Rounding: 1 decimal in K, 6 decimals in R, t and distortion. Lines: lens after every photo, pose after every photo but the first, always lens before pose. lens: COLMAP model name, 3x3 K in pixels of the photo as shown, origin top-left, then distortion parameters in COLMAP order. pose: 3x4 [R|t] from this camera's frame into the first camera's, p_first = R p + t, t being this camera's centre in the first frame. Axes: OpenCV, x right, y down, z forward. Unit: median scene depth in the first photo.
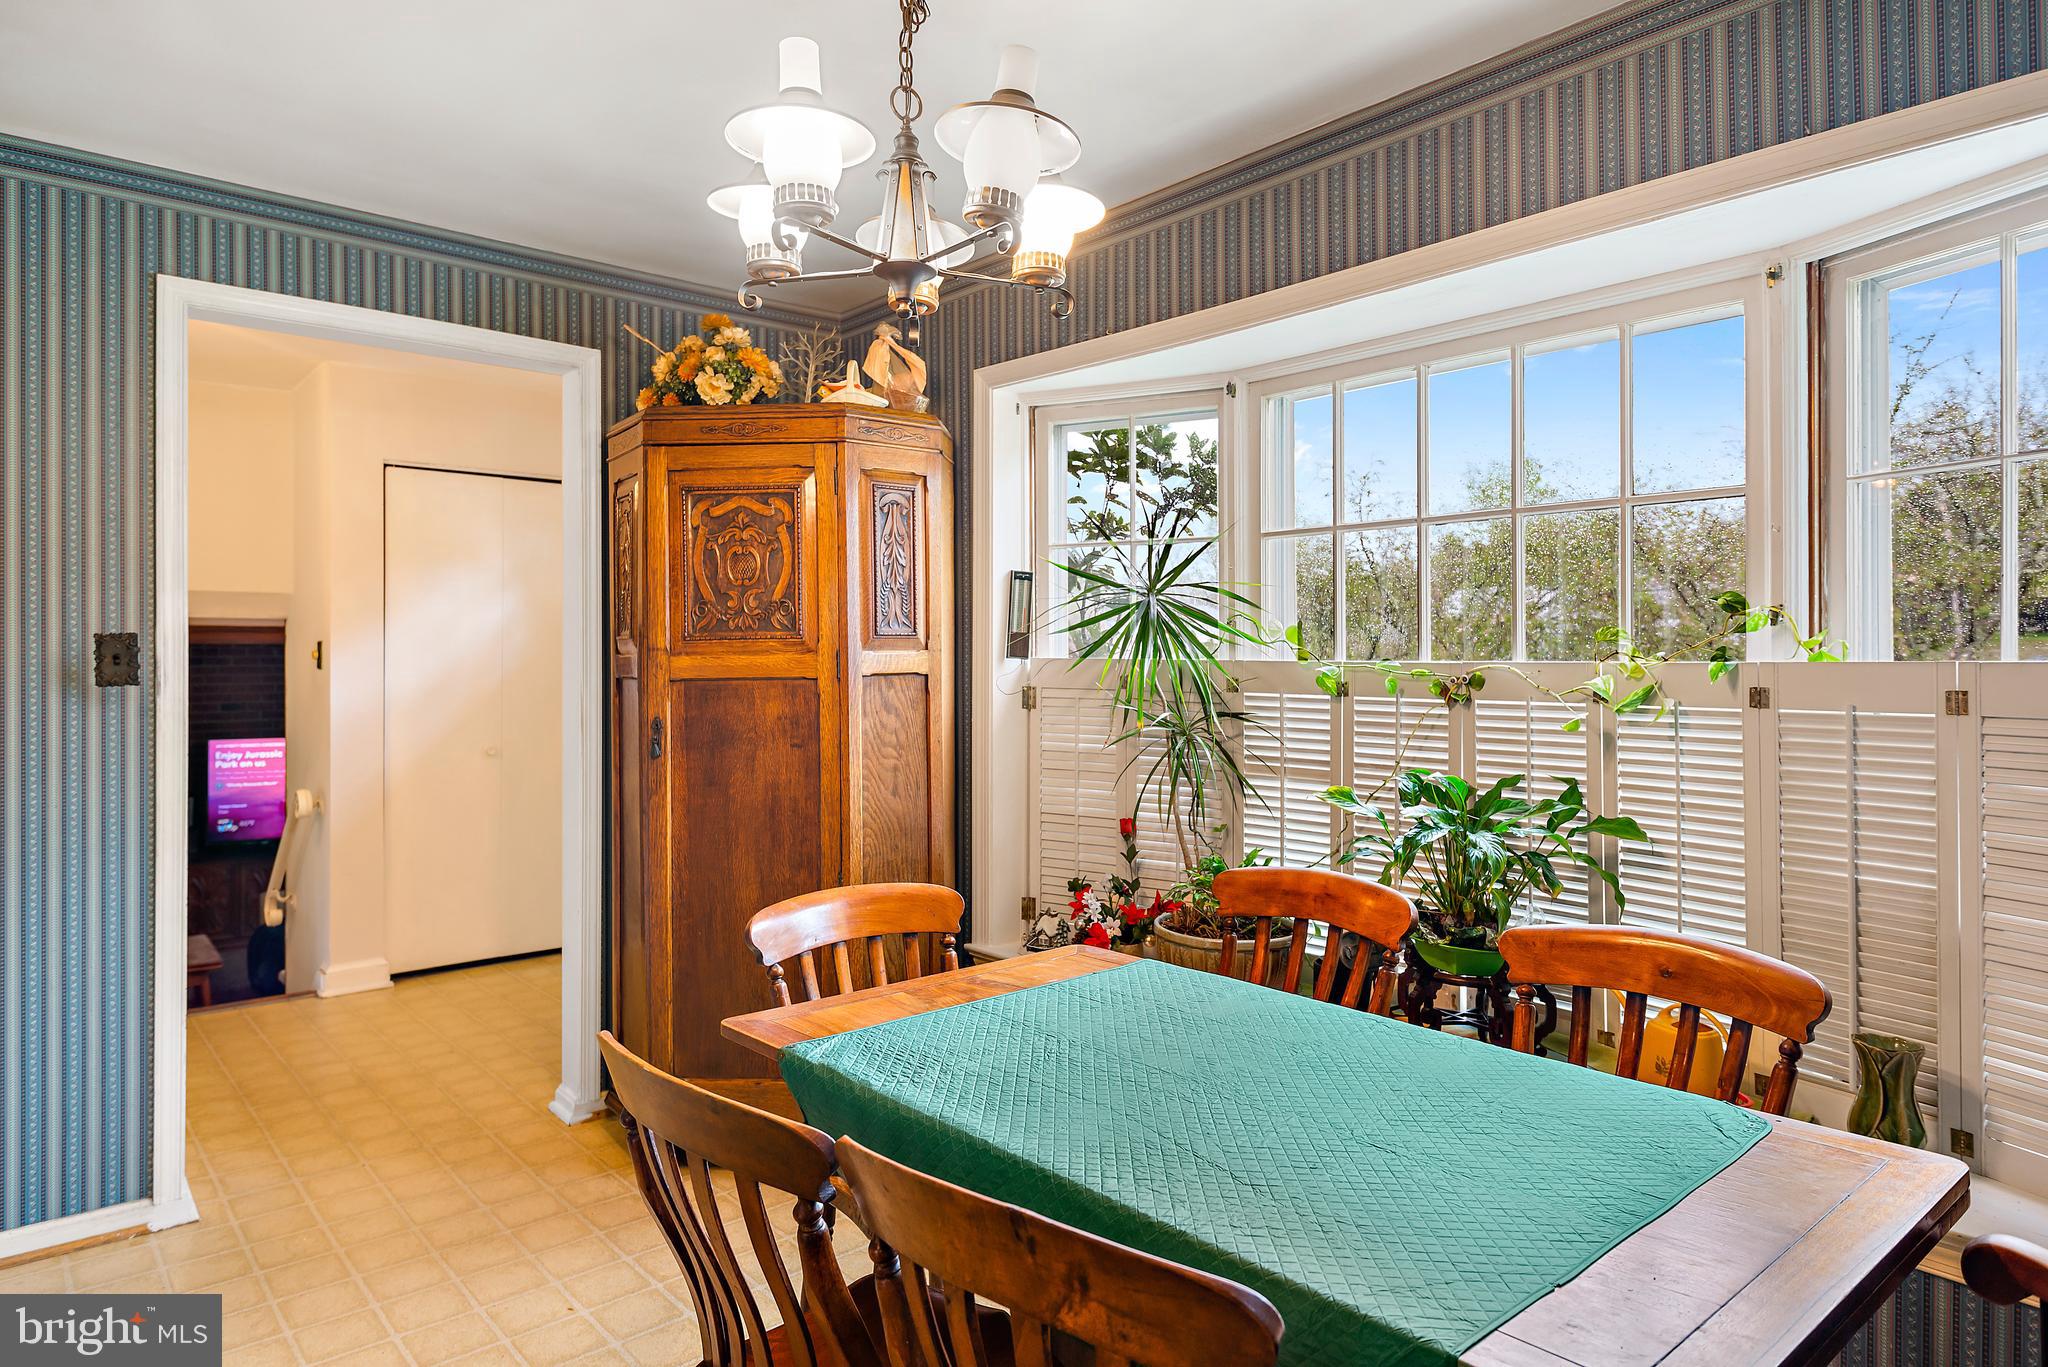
lens RADIAL K [[1248.0, 0, 1018.2], [0, 1248.0, 671.4], [0, 0, 1]] dist [0.041025, -0.024683]
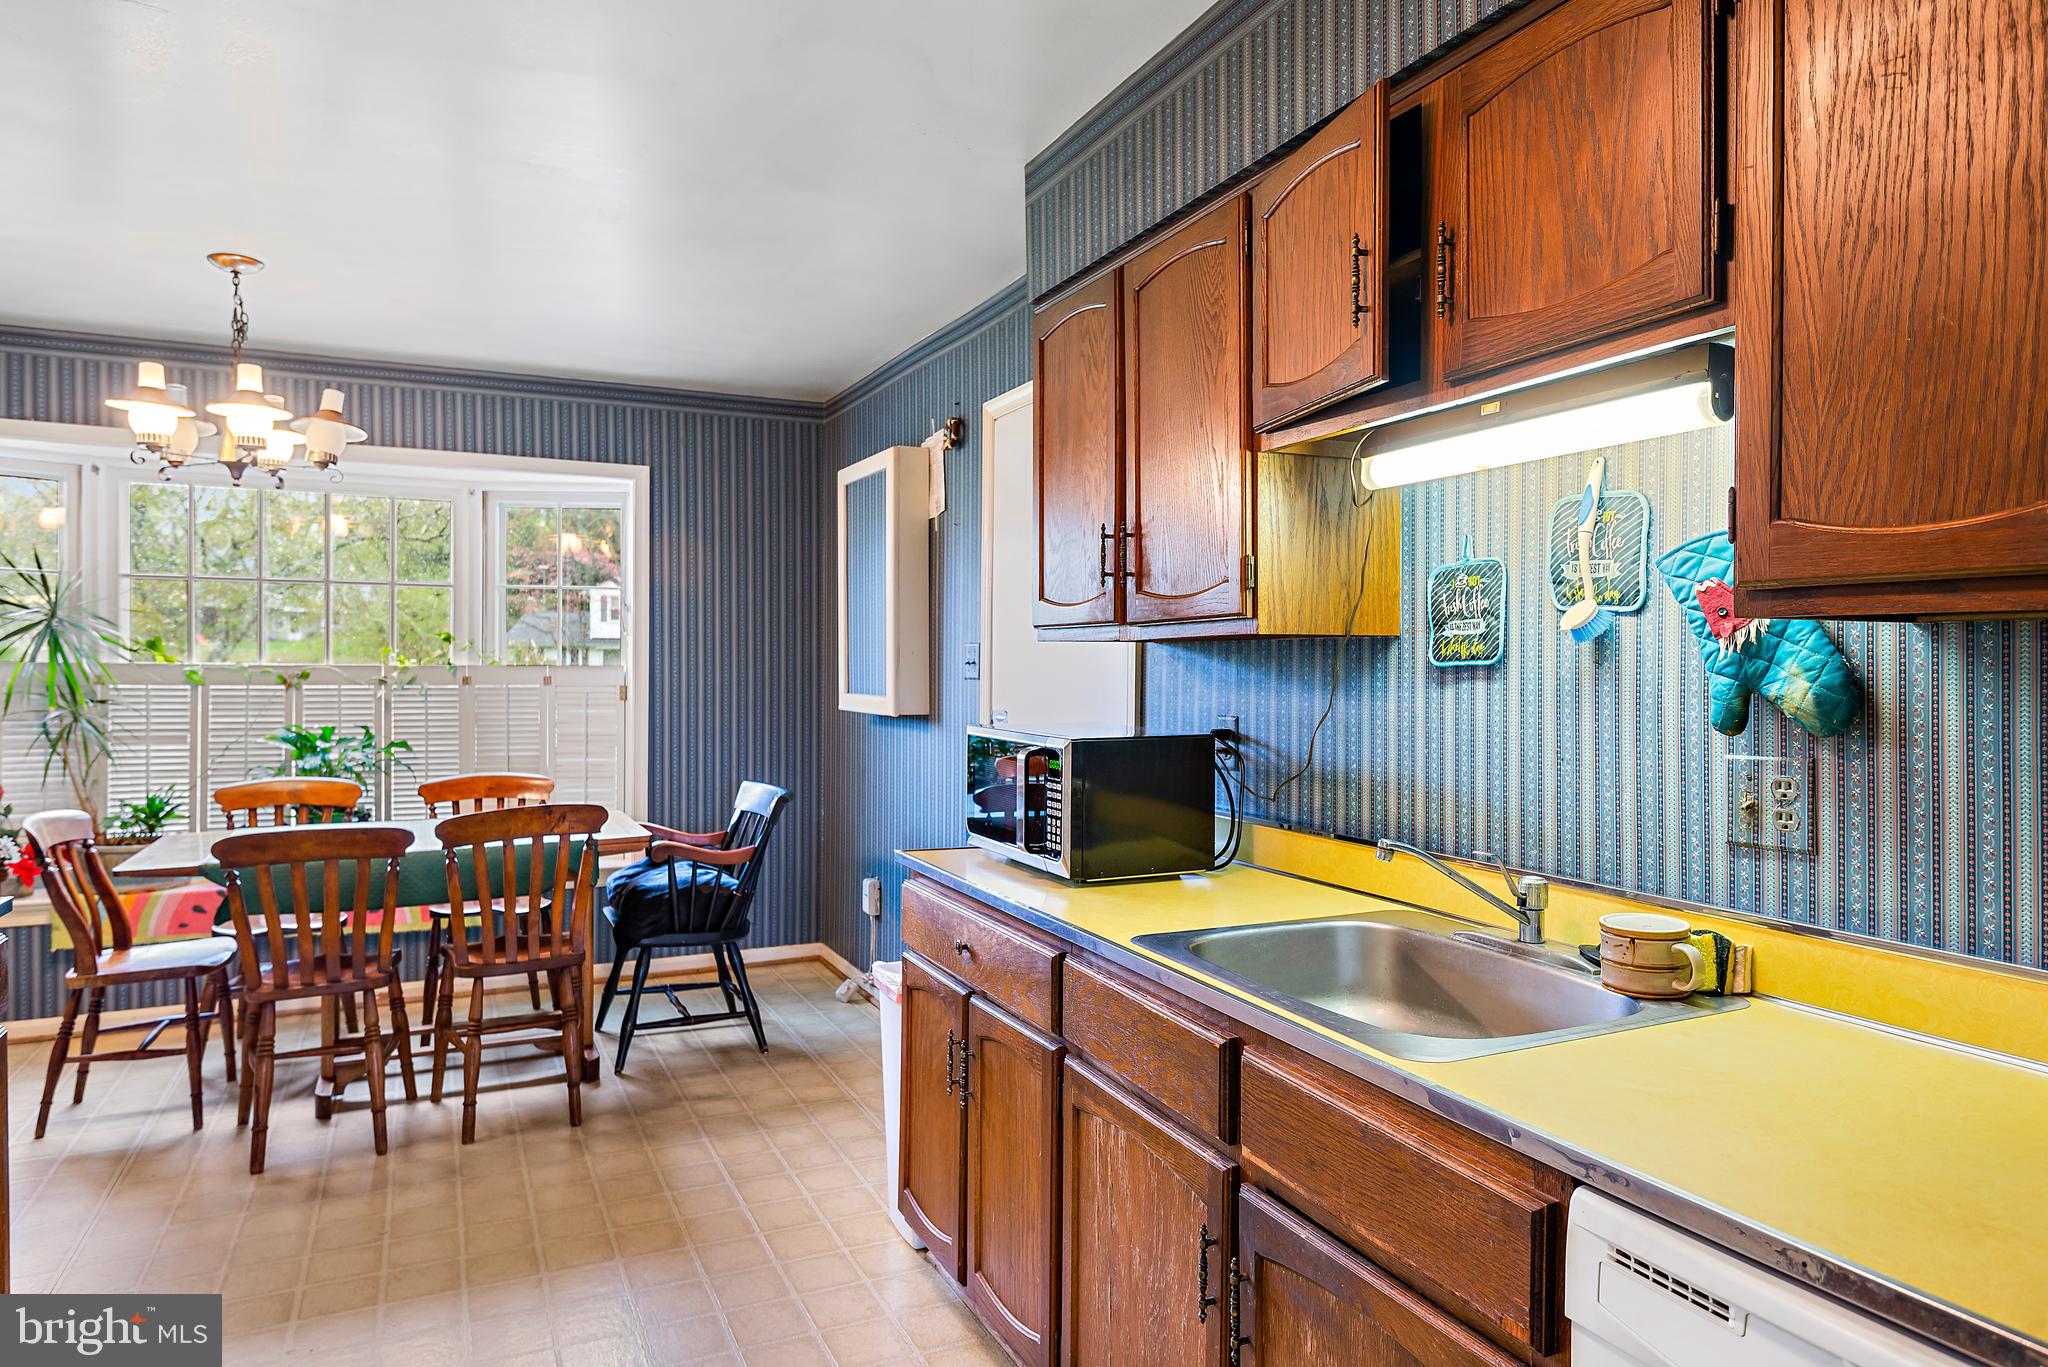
lens RADIAL K [[1248.0, 0, 1018.2], [0, 1248.0, 671.4], [0, 0, 1]] dist [0.041025, -0.024683]
pose [[0.280885, -0.002145, 0.959739, -0.962947], [0.005843, 0.999983, 0.000525, 0.006888], [-0.959724, 0.005461, 0.280892, -0.422655]]
